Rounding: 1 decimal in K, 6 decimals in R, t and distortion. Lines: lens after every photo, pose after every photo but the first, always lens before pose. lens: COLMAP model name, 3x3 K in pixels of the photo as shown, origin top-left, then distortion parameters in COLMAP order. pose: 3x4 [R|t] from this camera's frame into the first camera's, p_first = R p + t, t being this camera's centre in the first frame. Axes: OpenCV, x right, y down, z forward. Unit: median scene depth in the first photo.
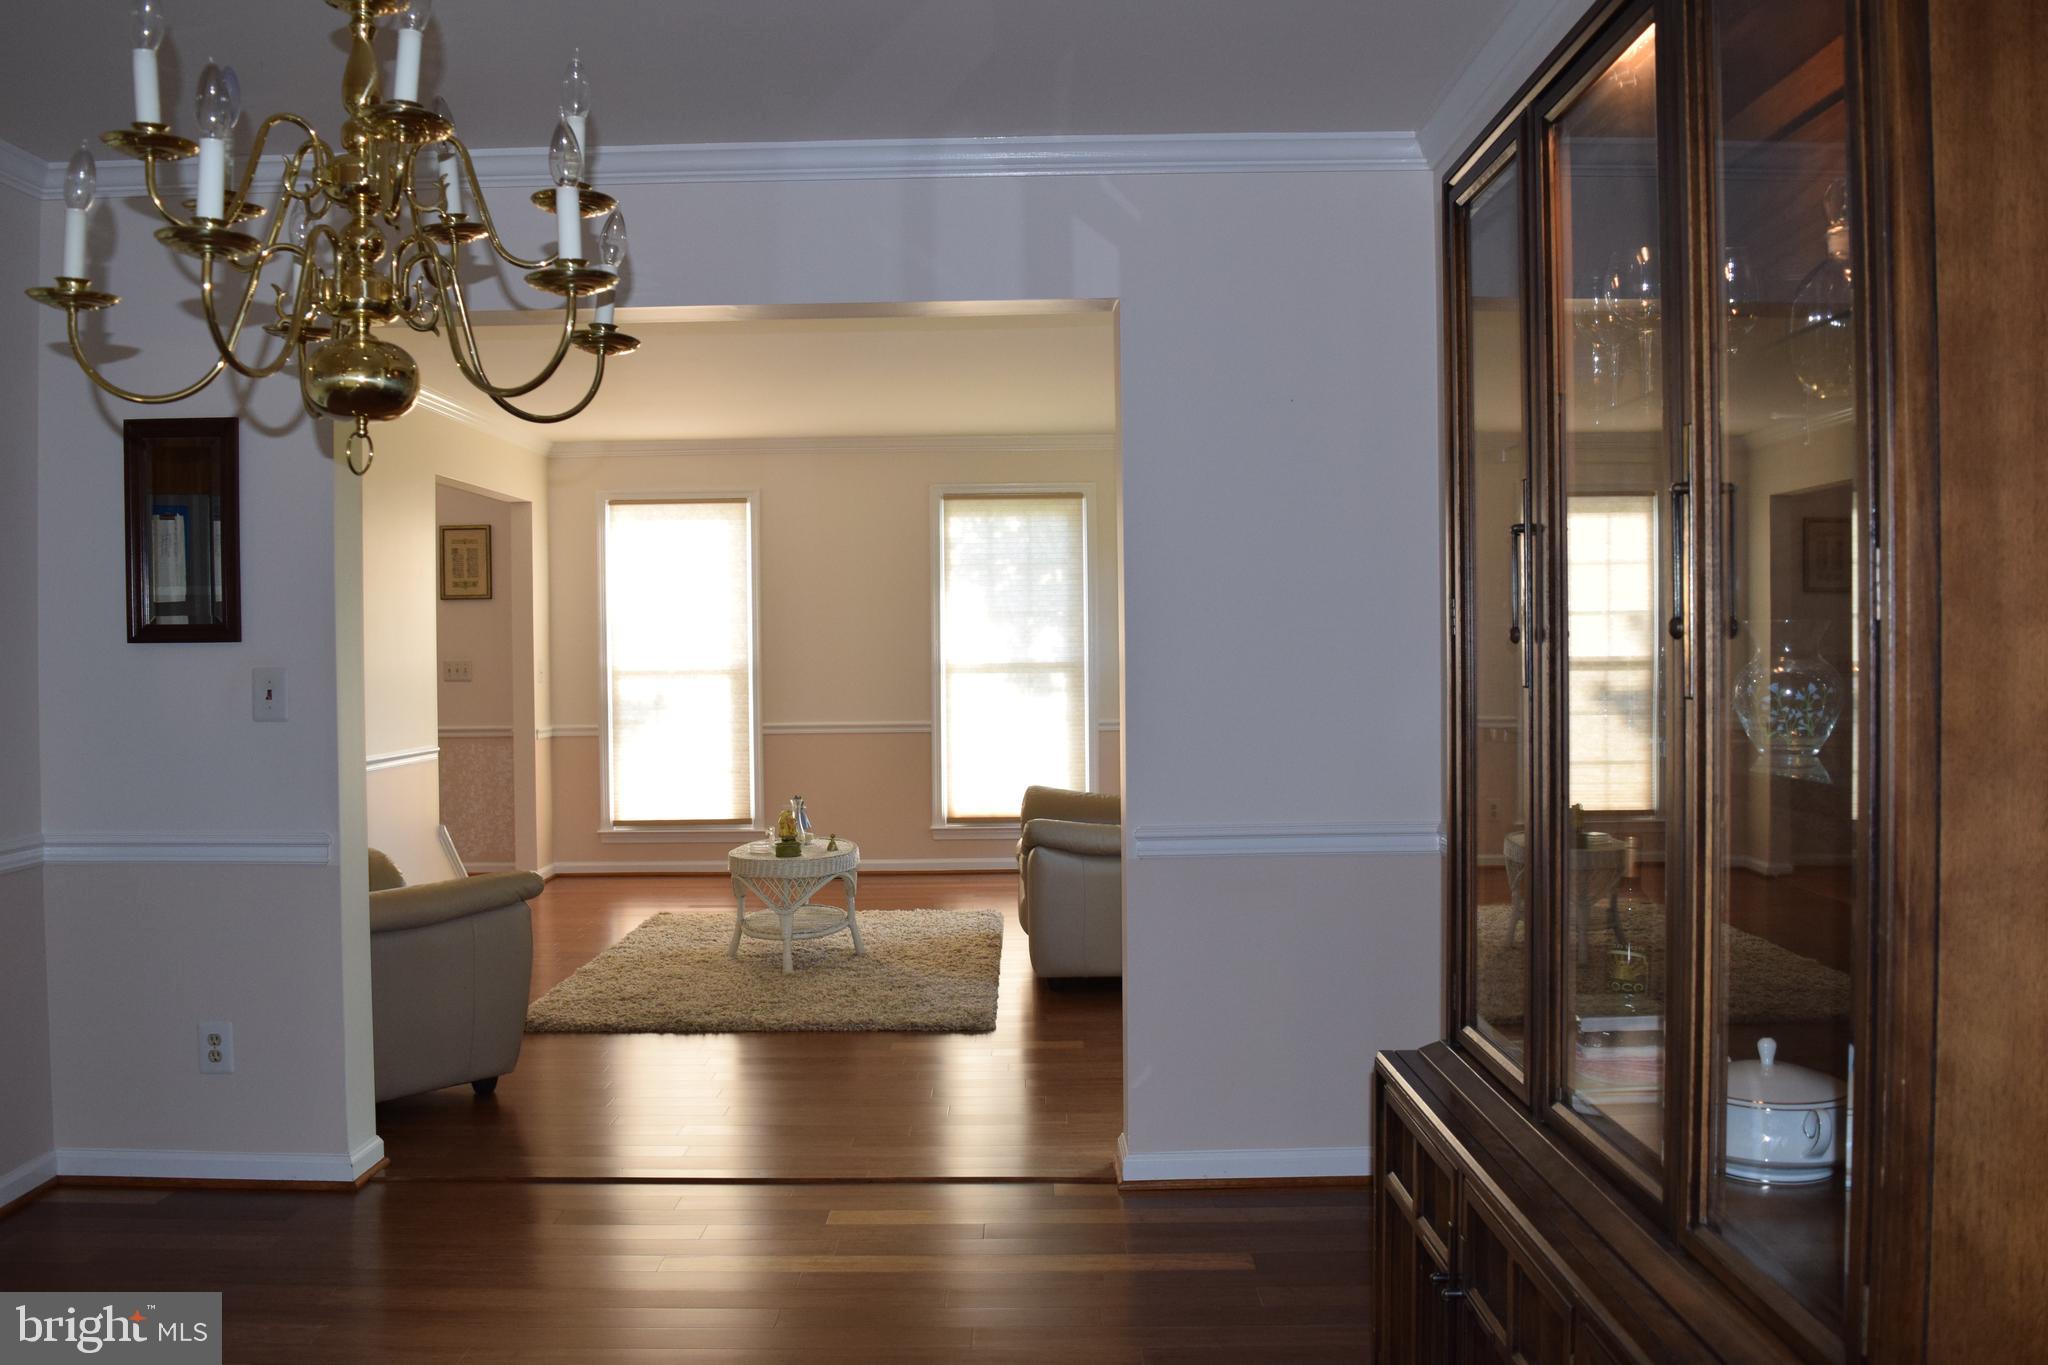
lens RADIAL K [[1618.0, 0, 1020.6], [0, 1618.0, 677.8], [0, 0, 1]] dist [-0.092326, 0.016884]
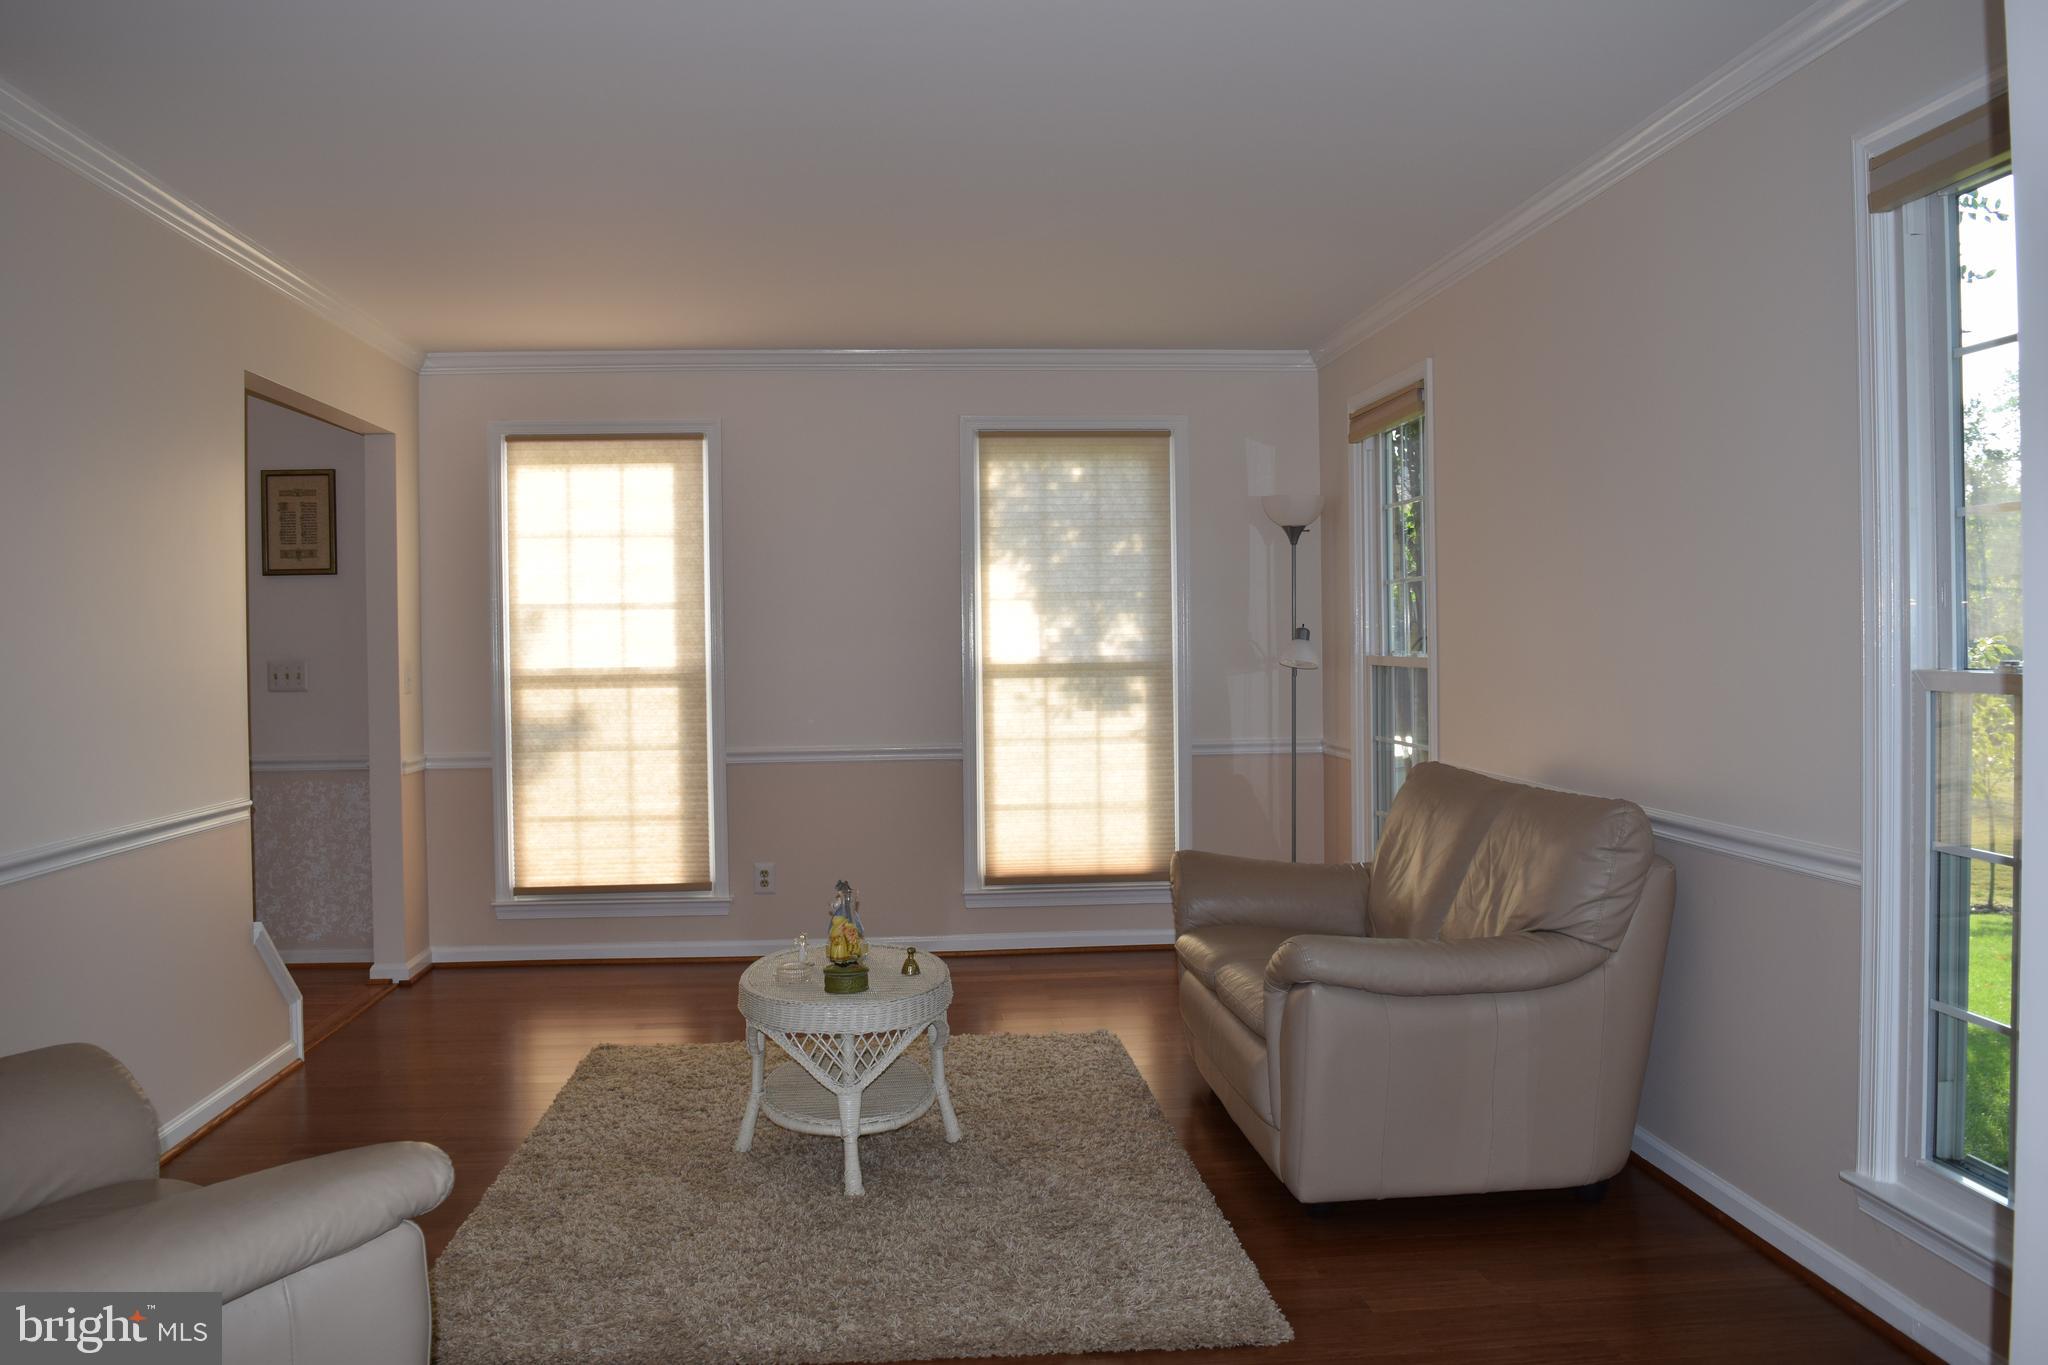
lens RADIAL K [[1618.0, 0, 1014.9], [0, 1618.0, 672.6], [0, 0, 1]] dist [-0.092326, 0.016884]
pose [[0.996752, -0.004597, 0.080400, -0.092497], [0.004614, 0.999989, -0.000022, -0.005211], [-0.080399, 0.000393, 0.996763, 0.287673]]
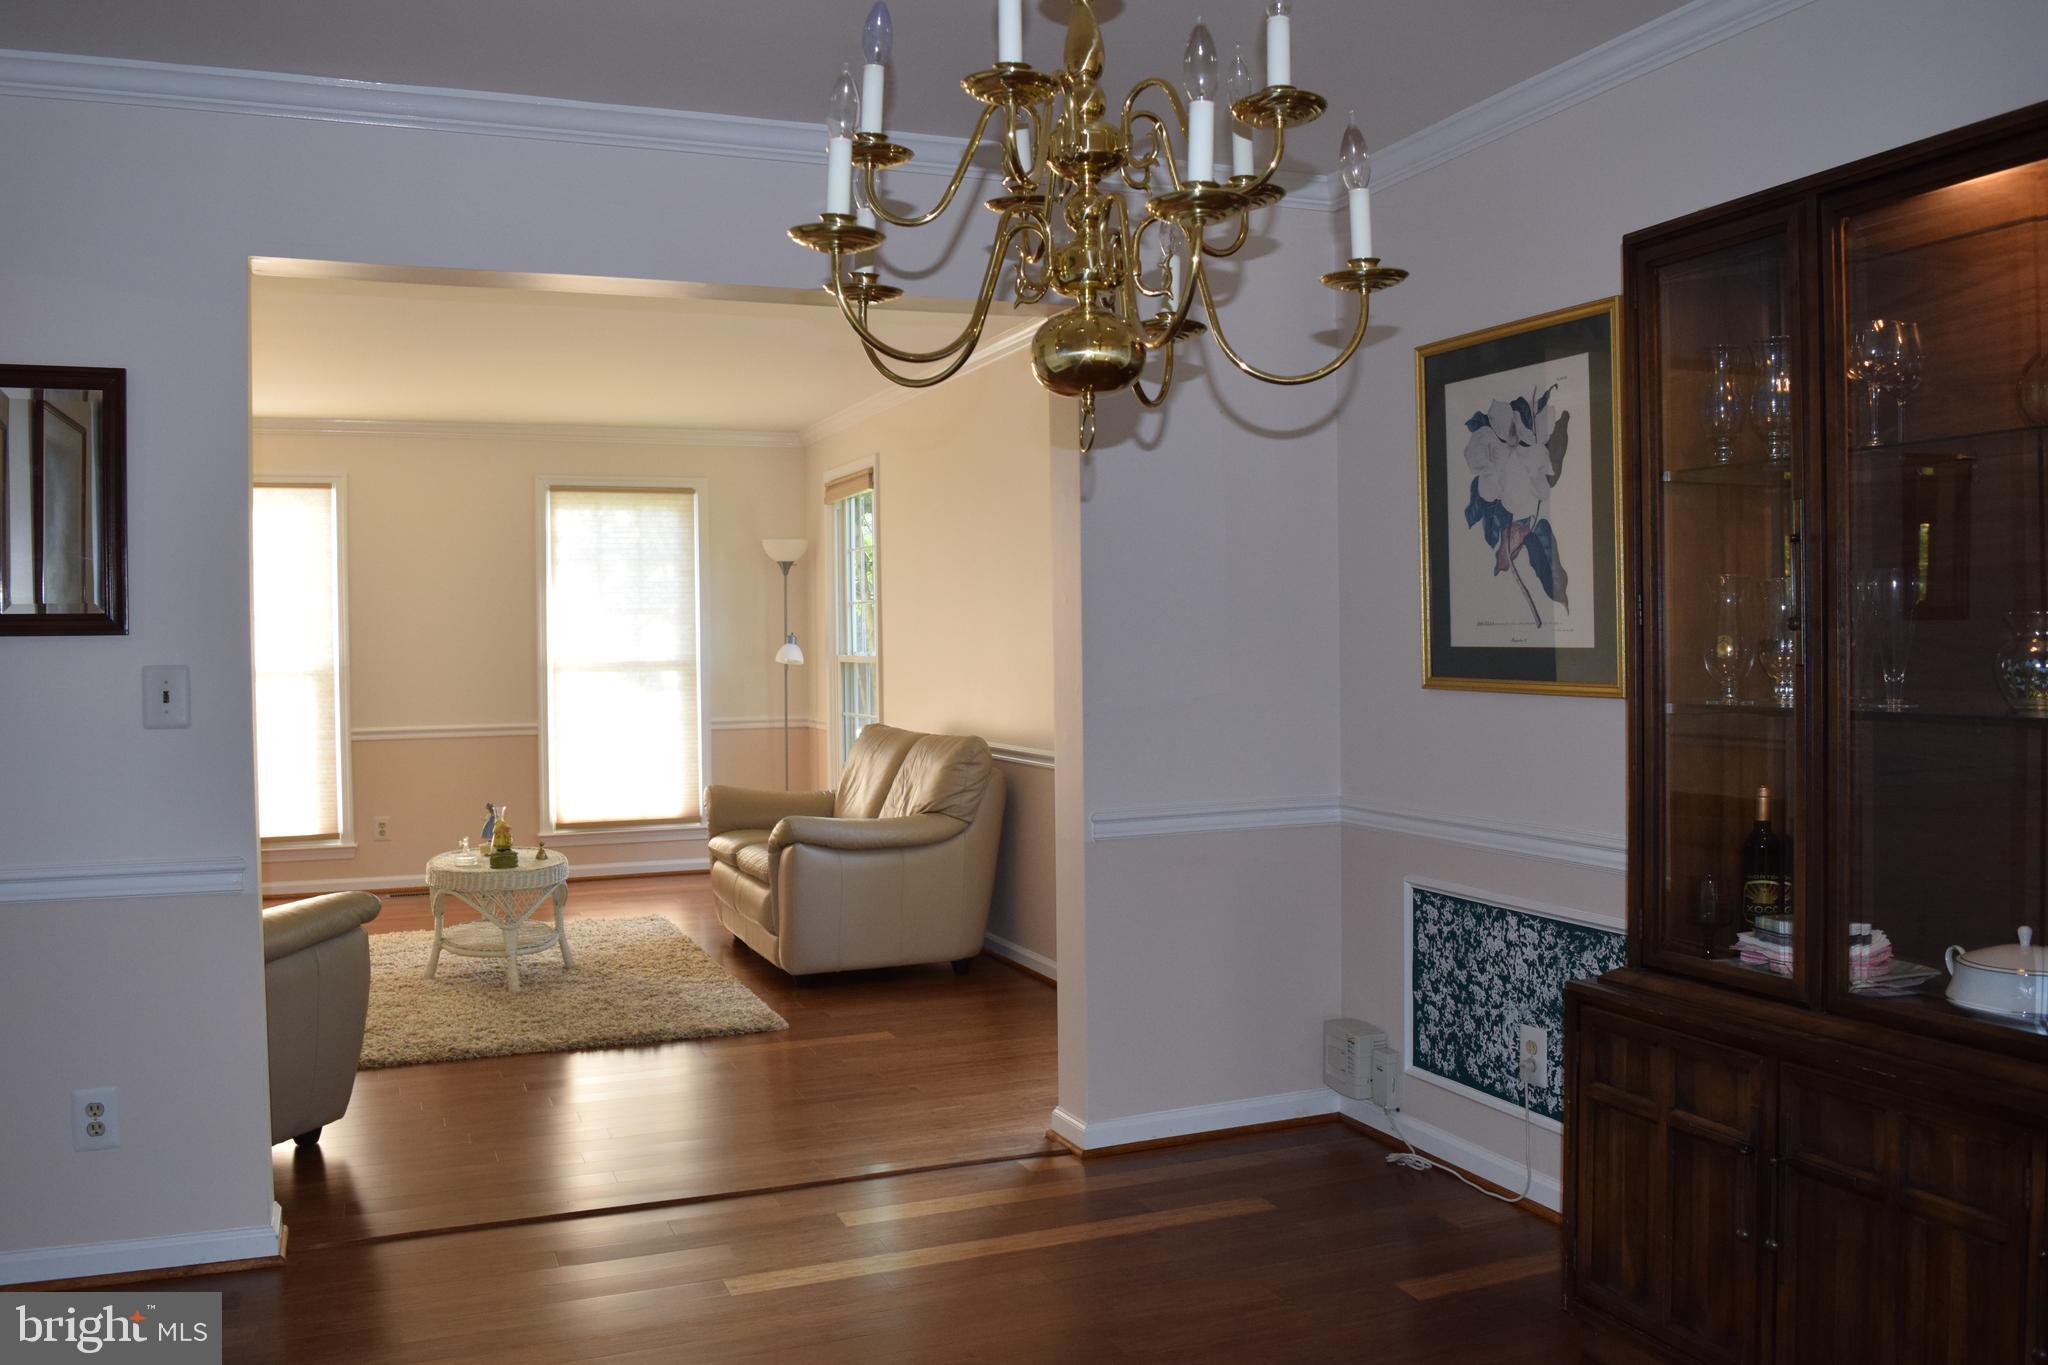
lens RADIAL K [[1618.0, 0, 1007.4], [0, 1618.0, 685.4], [0, 0, 1]] dist [-0.092326, 0.016884]
pose [[0.927086, -0.011194, 0.374681, -0.157477], [0.009688, 0.999936, 0.005901, 0.001617], [-0.374723, -0.001841, 0.927135, 0.020230]]
